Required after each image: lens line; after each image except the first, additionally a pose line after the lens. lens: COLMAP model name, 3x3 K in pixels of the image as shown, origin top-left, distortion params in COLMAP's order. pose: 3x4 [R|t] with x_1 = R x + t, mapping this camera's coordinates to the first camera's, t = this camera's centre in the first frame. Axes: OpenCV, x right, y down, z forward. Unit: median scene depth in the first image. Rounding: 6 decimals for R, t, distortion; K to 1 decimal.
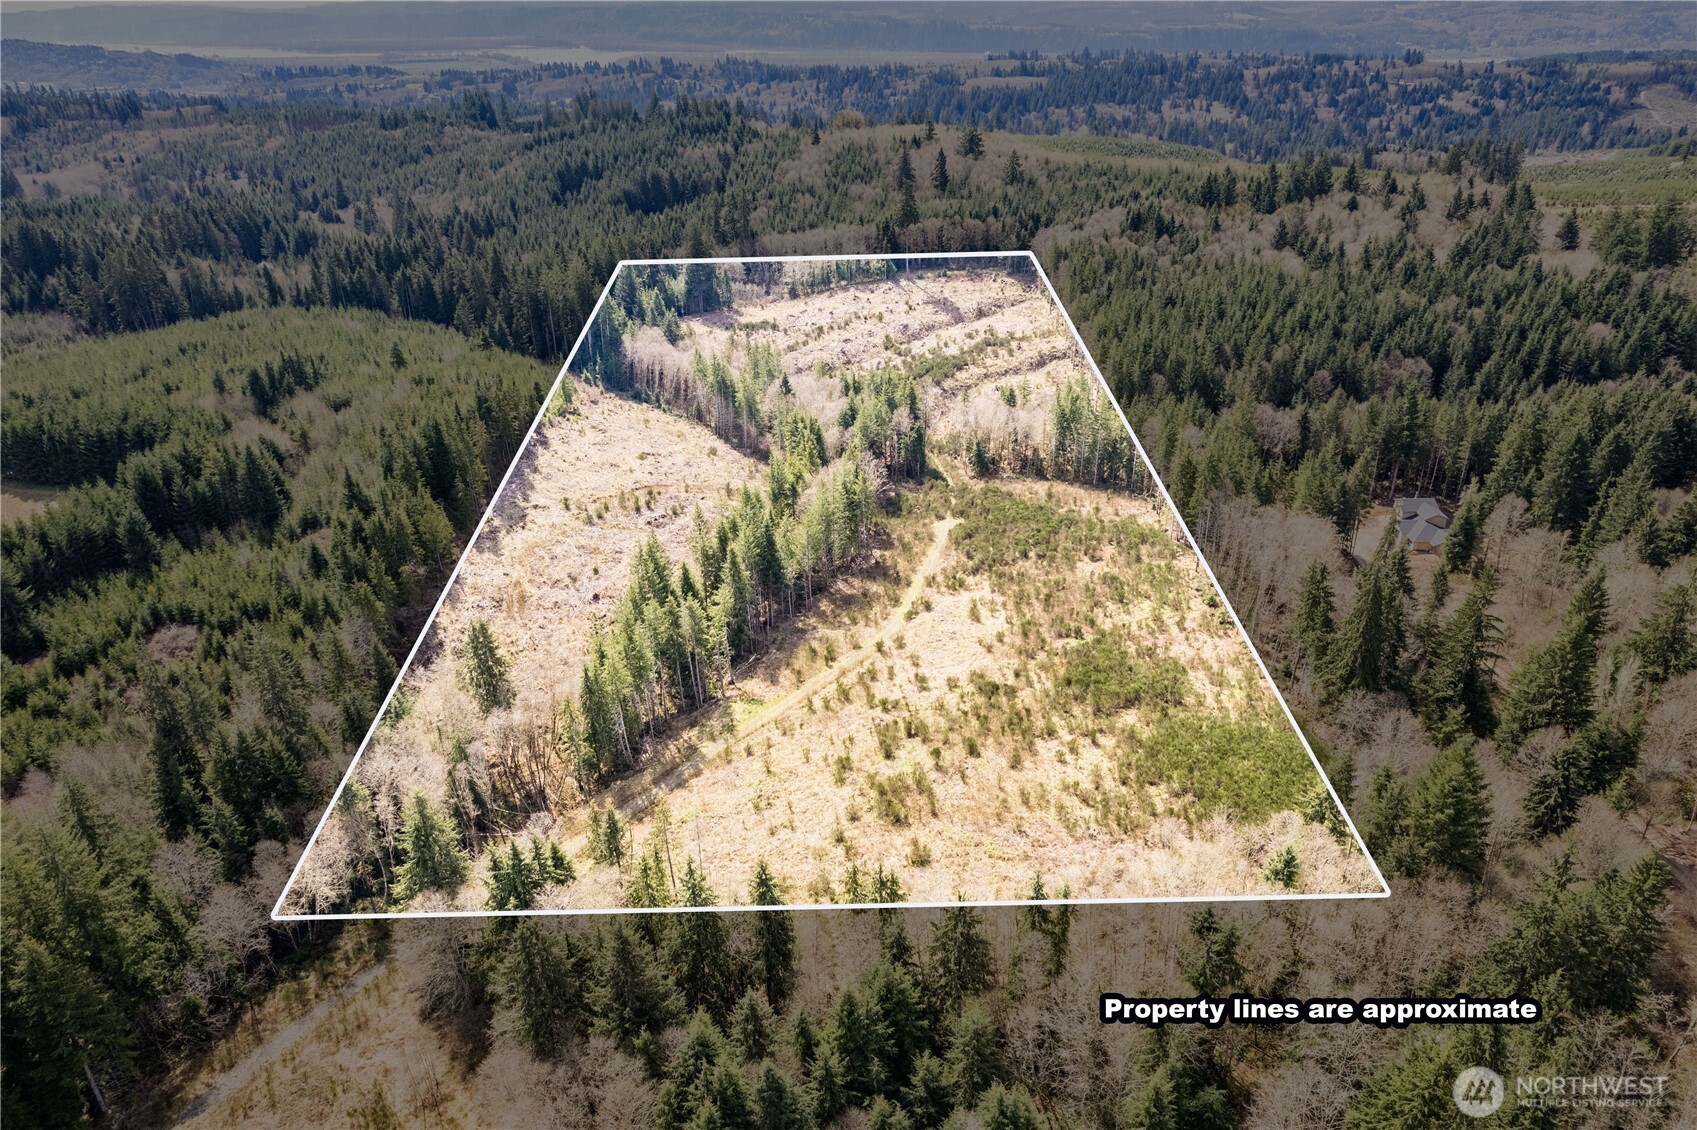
lens RADIAL K [[1213.4, 0, 848.5], [0, 1213.4, 565.0], [0, 0, 1]] dist [-0.113514, 0.114207]
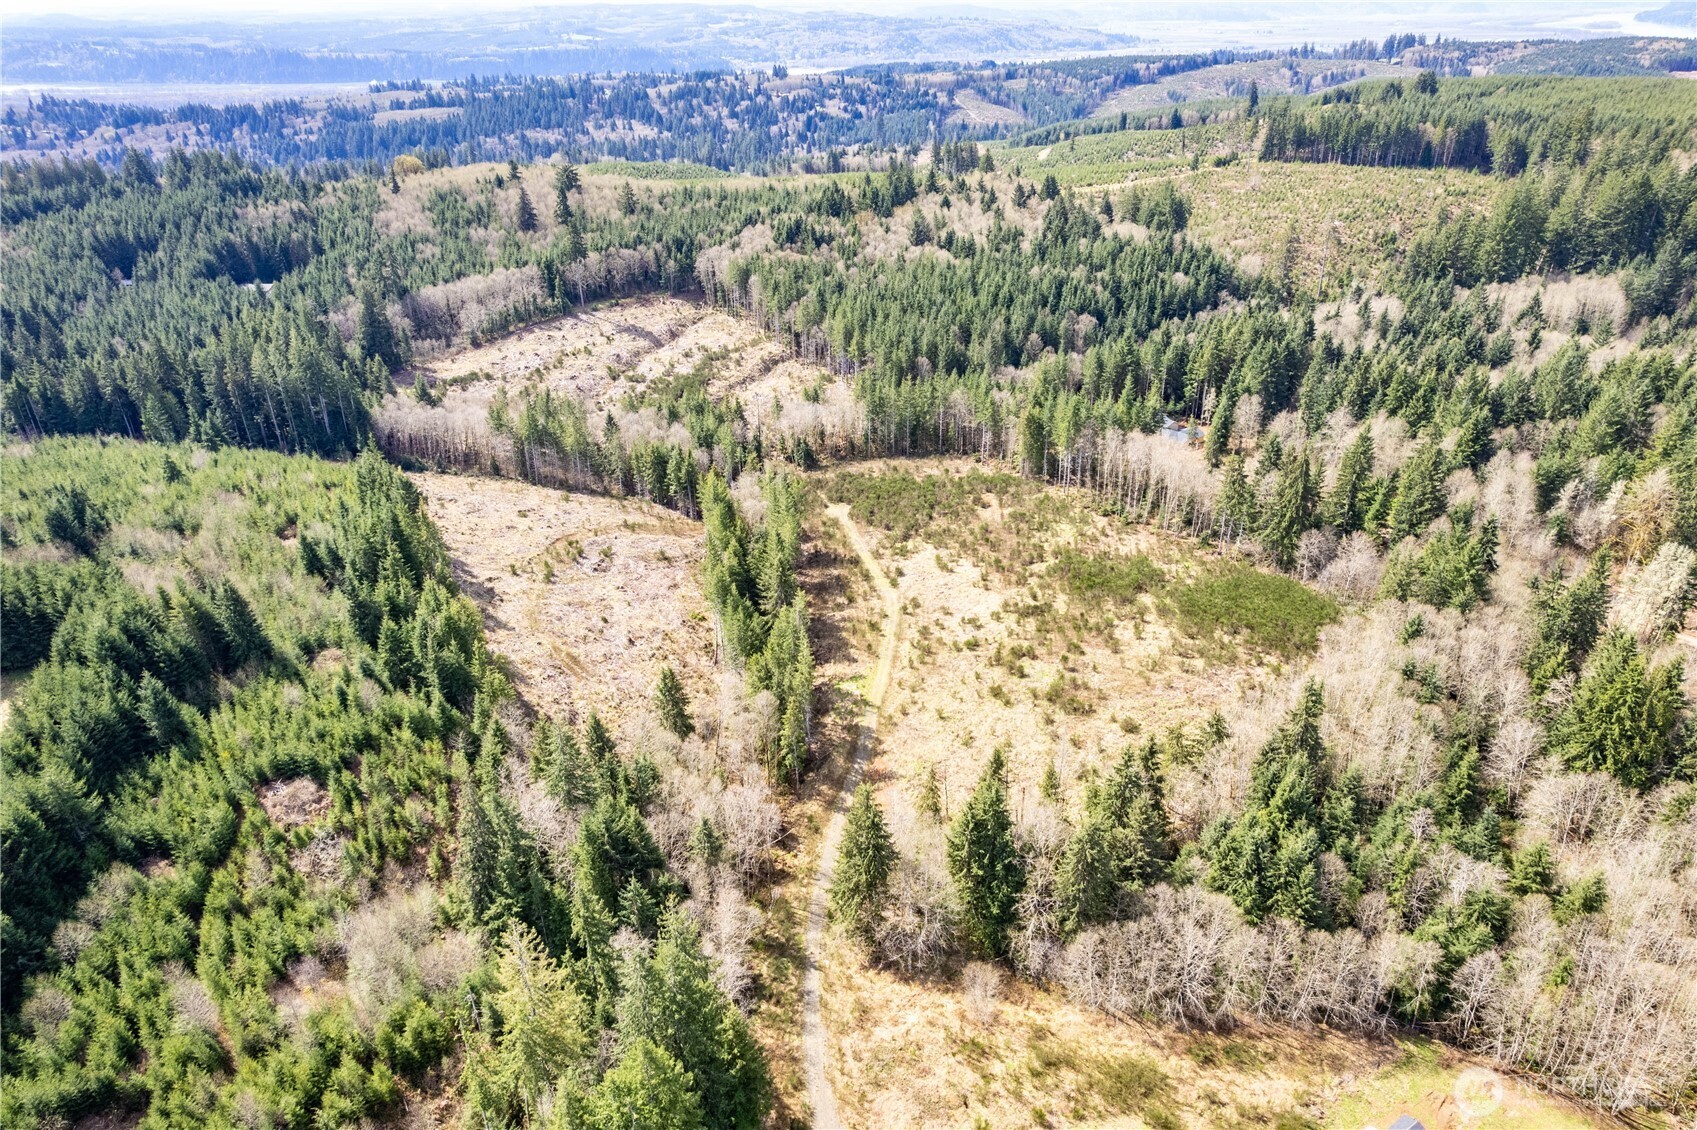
lens RADIAL K [[1213.4, 0, 848.5], [0, 1213.4, 565.0], [0, 0, 1]] dist [-0.113514, 0.114207]
pose [[0.828004, -0.232242, 0.510365, -0.188038], [0.236635, 0.969899, 0.057442, -0.017185], [-0.508343, 0.073208, 0.858037, 0.004484]]
